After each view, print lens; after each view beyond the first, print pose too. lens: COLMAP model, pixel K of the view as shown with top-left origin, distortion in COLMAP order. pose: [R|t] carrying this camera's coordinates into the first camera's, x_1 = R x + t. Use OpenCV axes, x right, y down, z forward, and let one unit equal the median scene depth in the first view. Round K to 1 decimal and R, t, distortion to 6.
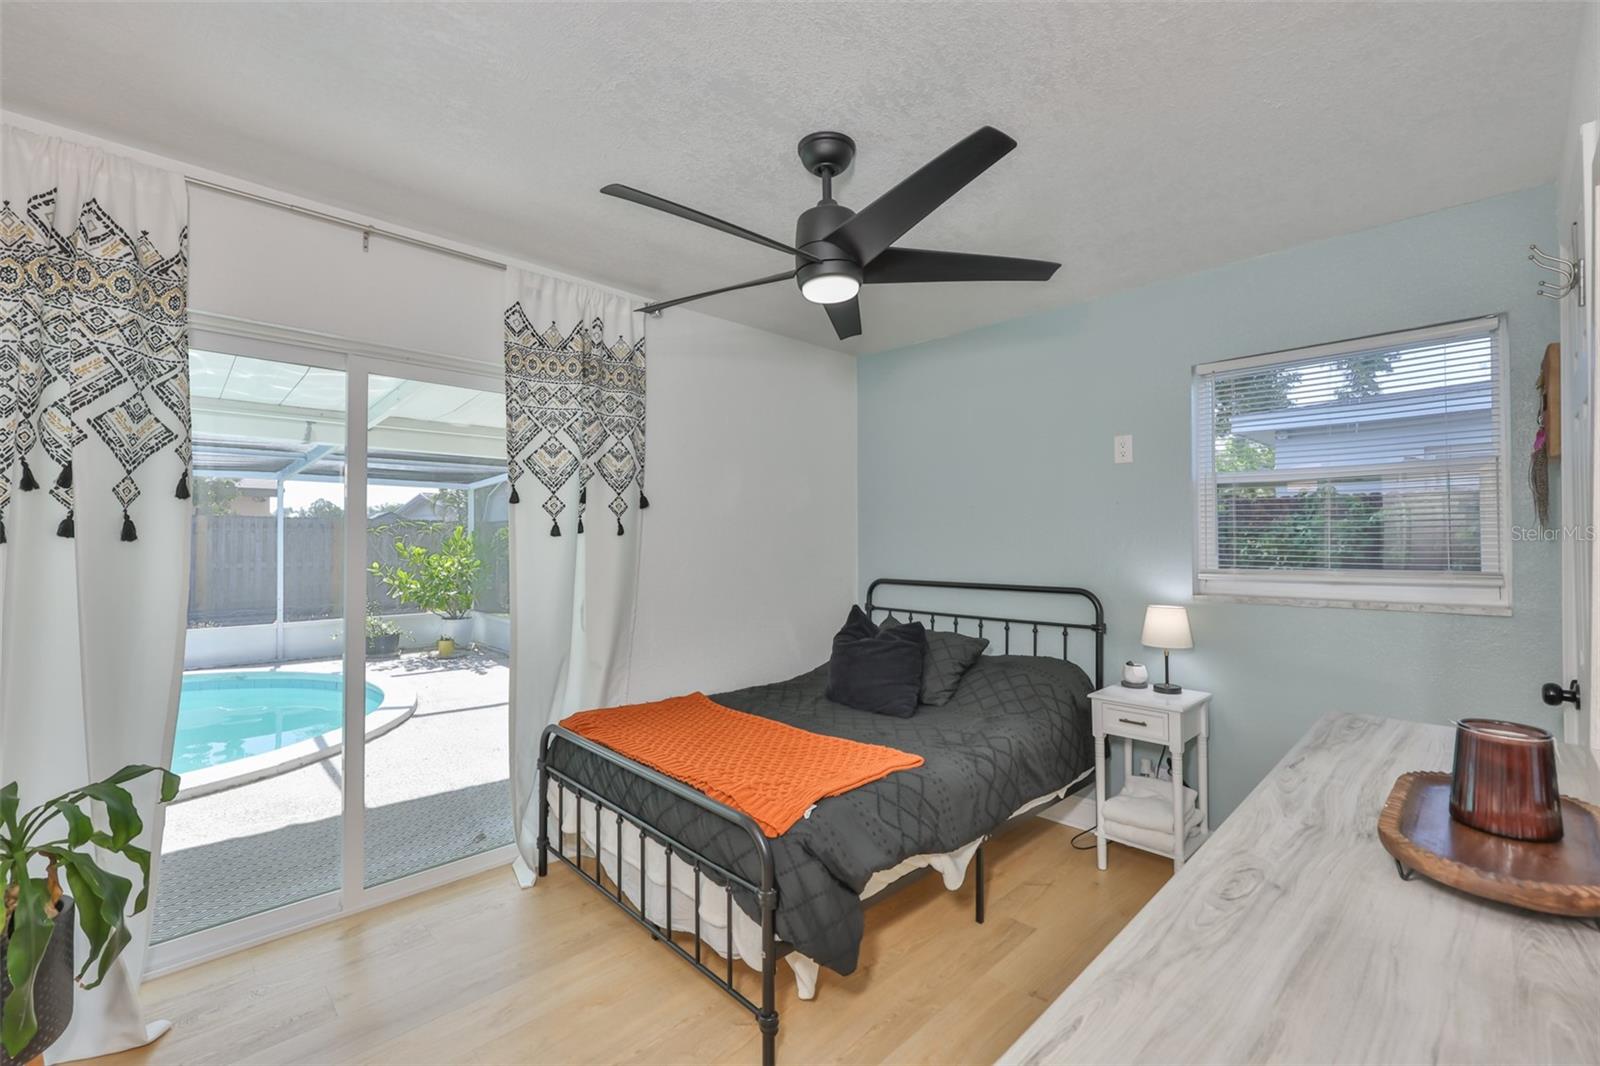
lens RADIAL K [[649.7, 0, 795.8], [0, 649.7, 547.6], [0, 0, 1]] dist [-0.019022, -0.000001]
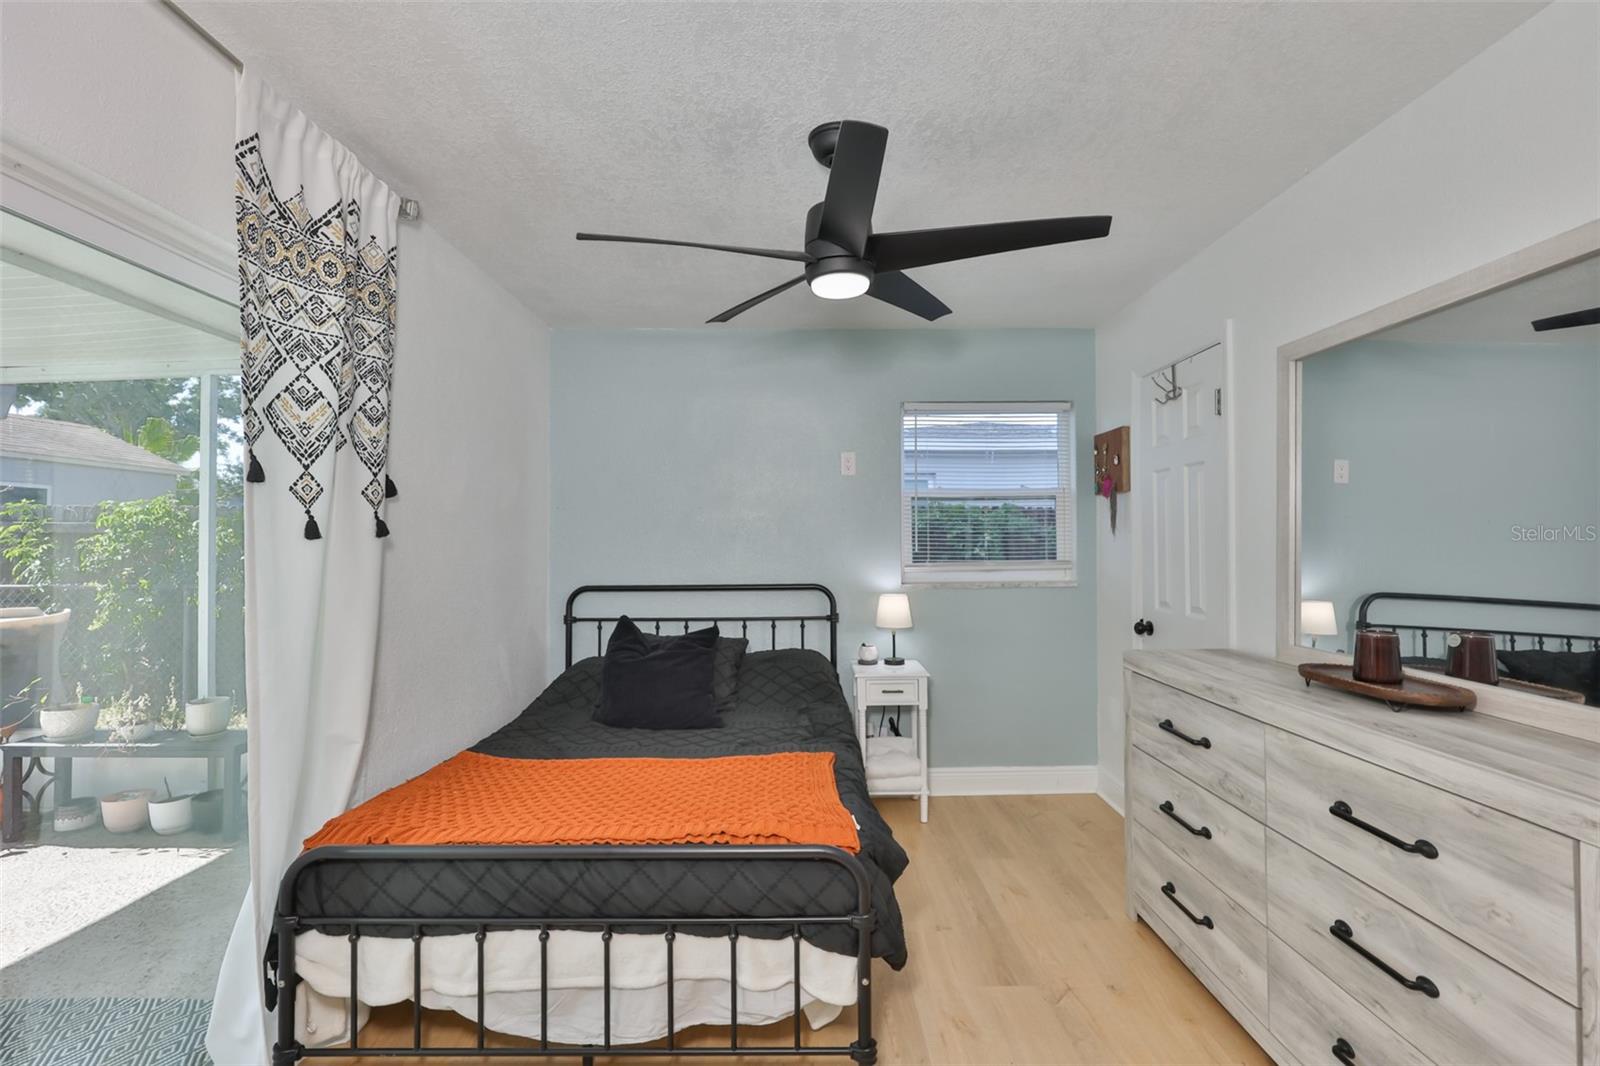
lens RADIAL K [[685.3, 0, 809.9], [0, 685.3, 541.3], [0, 0, 1]] dist [-0.003428, -0.000105]
pose [[0.695880, -0.004177, 0.718146, -0.508354], [0.010455, 0.999936, -0.004316, -0.007657], [-0.718082, 0.010512, 0.695880, 0.214682]]
